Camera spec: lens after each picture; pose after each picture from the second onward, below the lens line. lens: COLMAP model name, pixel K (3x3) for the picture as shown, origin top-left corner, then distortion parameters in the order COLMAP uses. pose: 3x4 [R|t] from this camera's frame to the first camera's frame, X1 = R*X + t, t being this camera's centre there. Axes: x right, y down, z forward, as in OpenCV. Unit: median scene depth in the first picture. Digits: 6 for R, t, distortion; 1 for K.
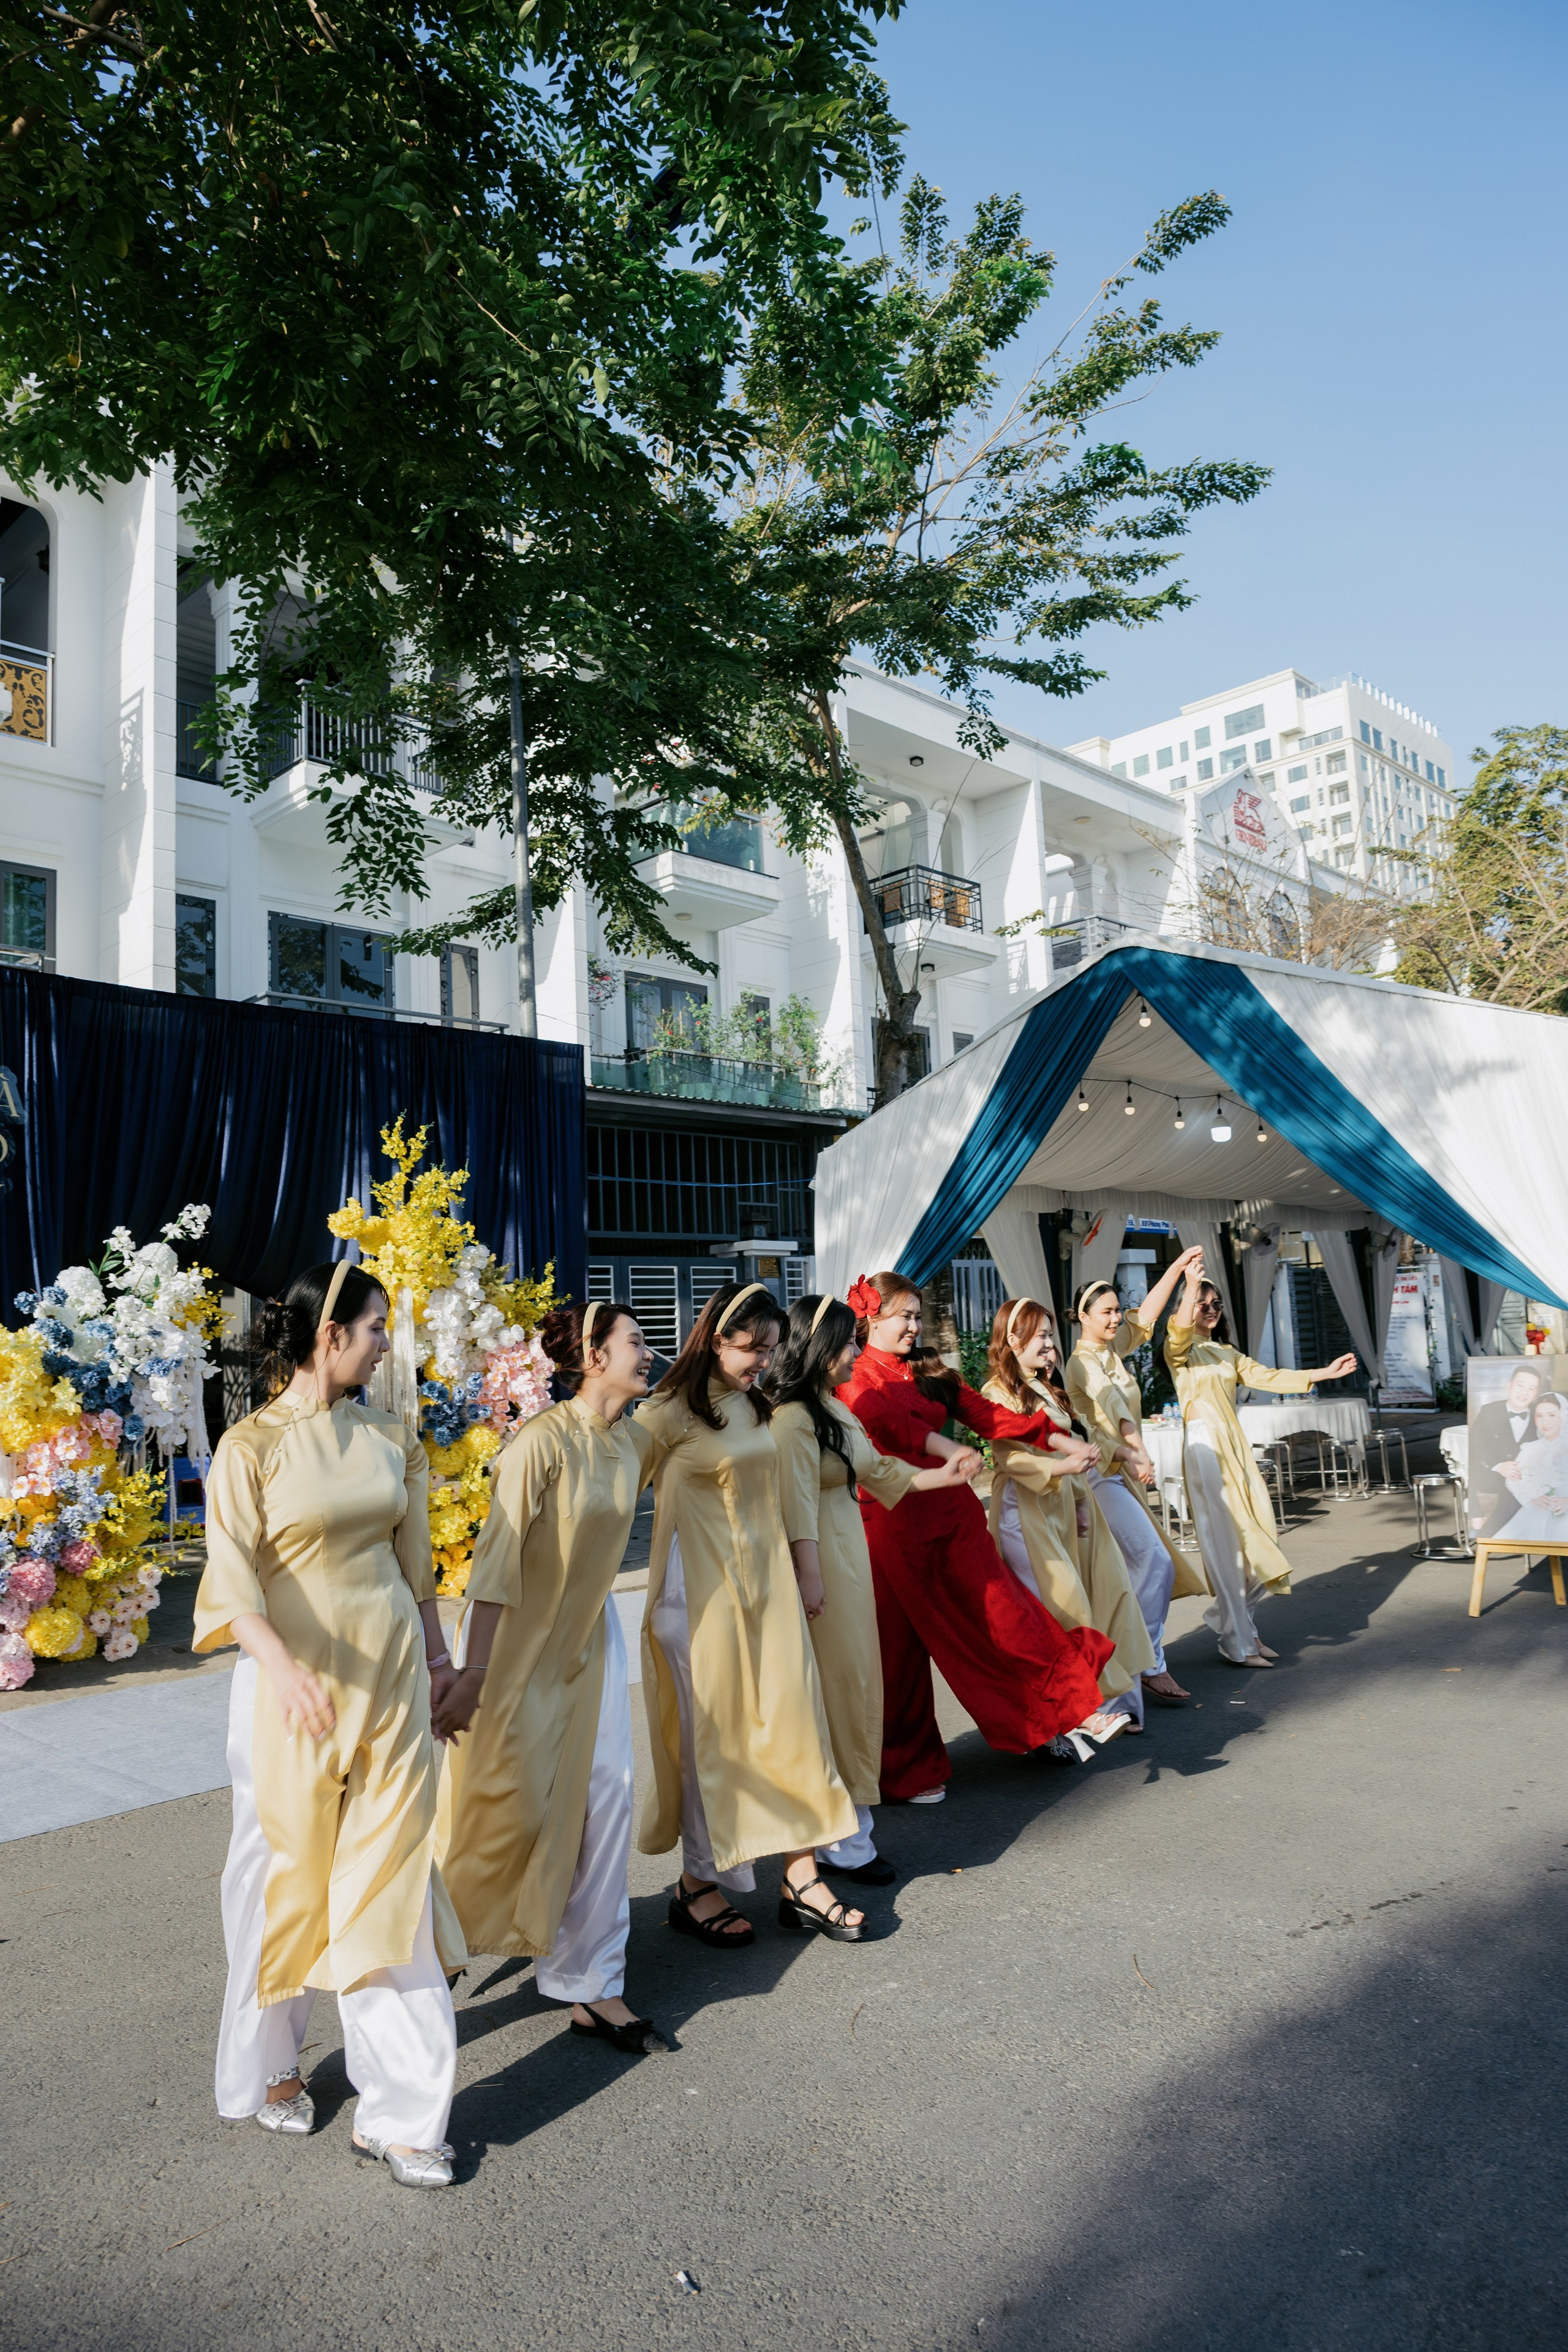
lens RADIAL K [[1583.6, 0, 790.9], [0, 1583.6, 1159.4], [0, 0, 1]] dist [-0.008188, 0.002828]
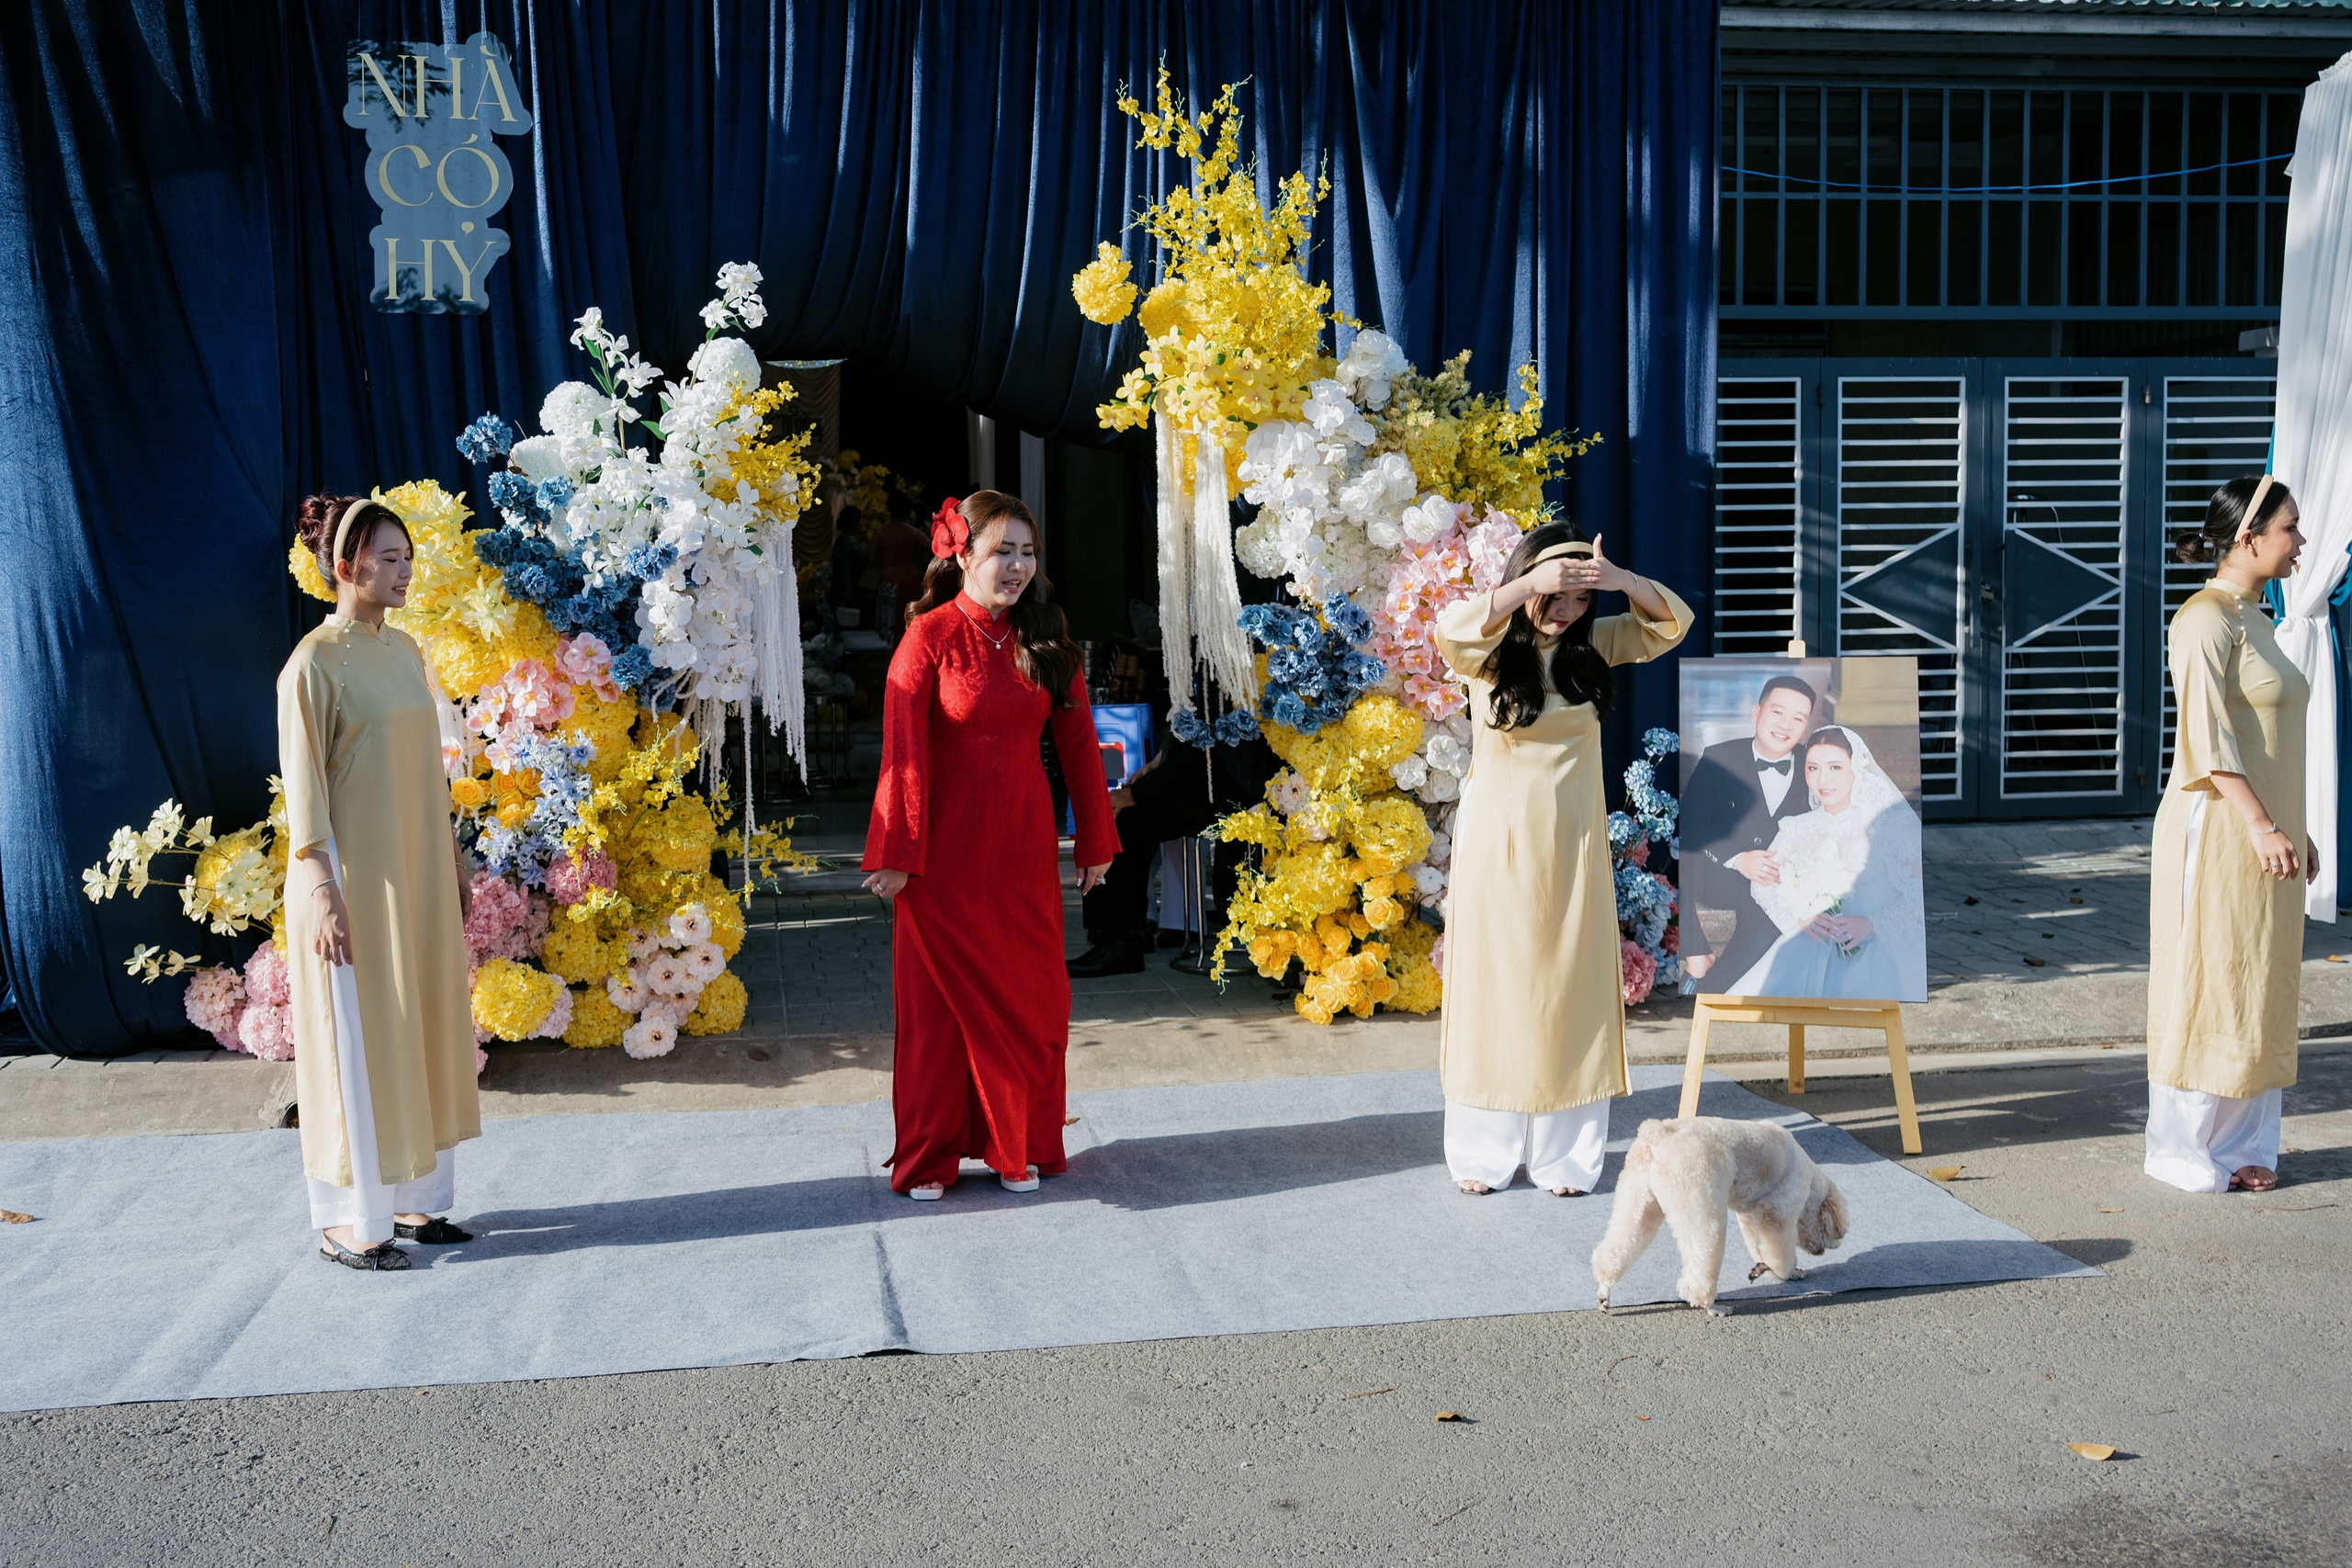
lens RADIAL K [[2296.1, 0, 1103.5], [0, 2296.1, 702.5], [0, 0, 1]] dist [0.012517, -0.026042]
pose [[0.787867, 0.073390, -0.611457, 0.177754], [0.049308, 0.982169, 0.181418, 0.034352], [0.613868, -0.173084, 0.770200, 0.389357]]
